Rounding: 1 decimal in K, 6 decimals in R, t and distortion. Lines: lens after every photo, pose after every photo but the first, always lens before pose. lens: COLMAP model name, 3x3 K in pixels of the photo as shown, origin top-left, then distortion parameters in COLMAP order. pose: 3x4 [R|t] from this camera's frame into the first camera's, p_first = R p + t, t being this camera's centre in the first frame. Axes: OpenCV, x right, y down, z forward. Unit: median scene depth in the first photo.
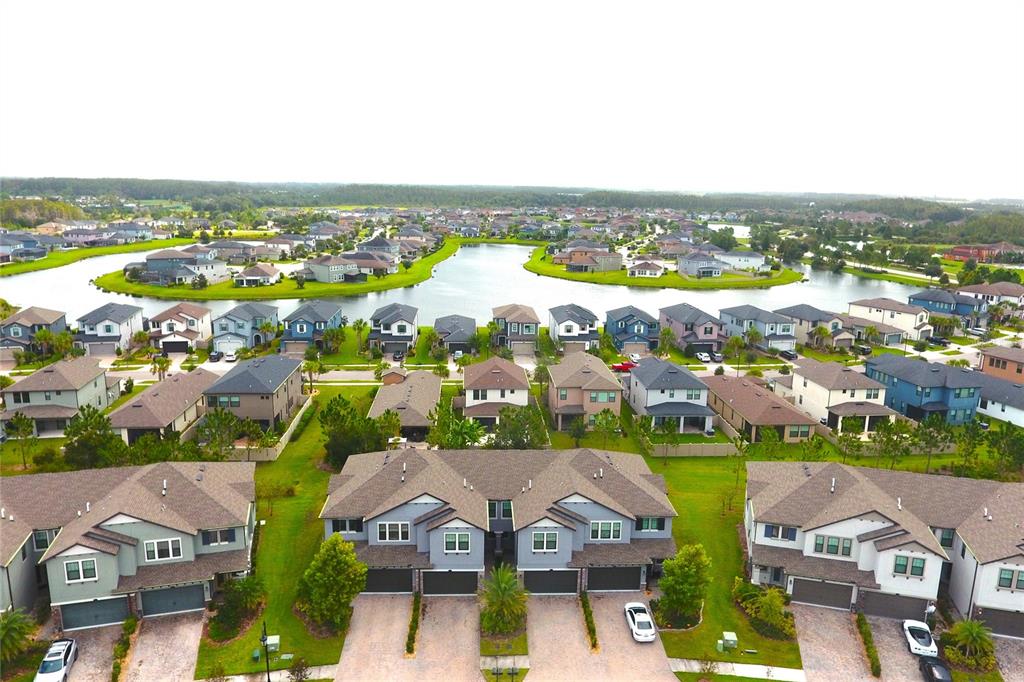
lens RADIAL K [[712.4, 0, 512.0], [0, 712.4, 341.0], [0, 0, 1]] dist [-0.002648, -0.000848]
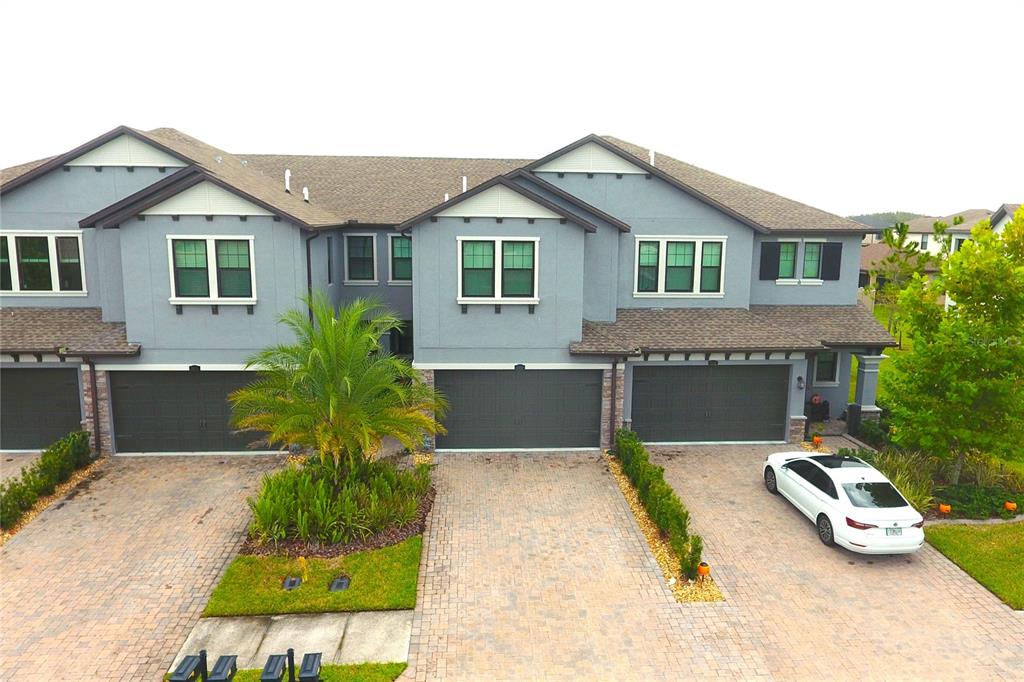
lens RADIAL K [[712.4, 0, 512.0], [0, 712.4, 341.0], [0, 0, 1]] dist [-0.002648, -0.000848]
pose [[0.999735, -0.012679, 0.019196, 0.029466], [0.013655, 0.998574, -0.051613, 0.210437], [-0.018514, 0.051861, 0.998483, 0.439321]]
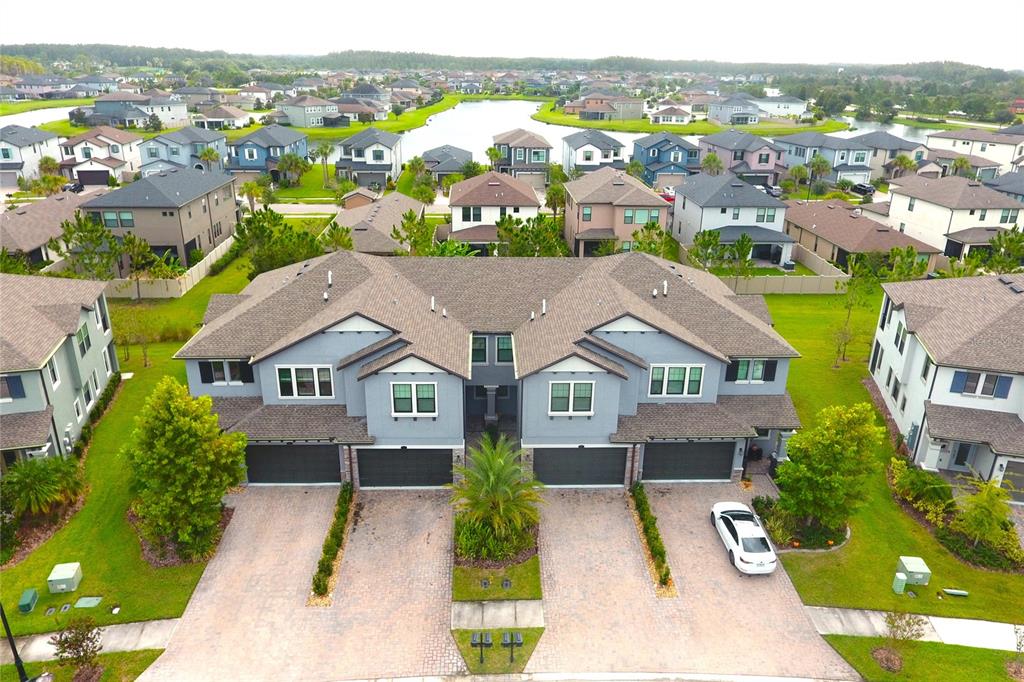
lens RADIAL K [[712.4, 0, 512.0], [0, 712.4, 341.0], [0, 0, 1]] dist [-0.002648, -0.000848]
pose [[0.999957, -0.000137, -0.009223, 0.003085], [0.001618, 0.986990, 0.160775, 0.094018], [0.009081, -0.160783, 0.986948, 0.289487]]
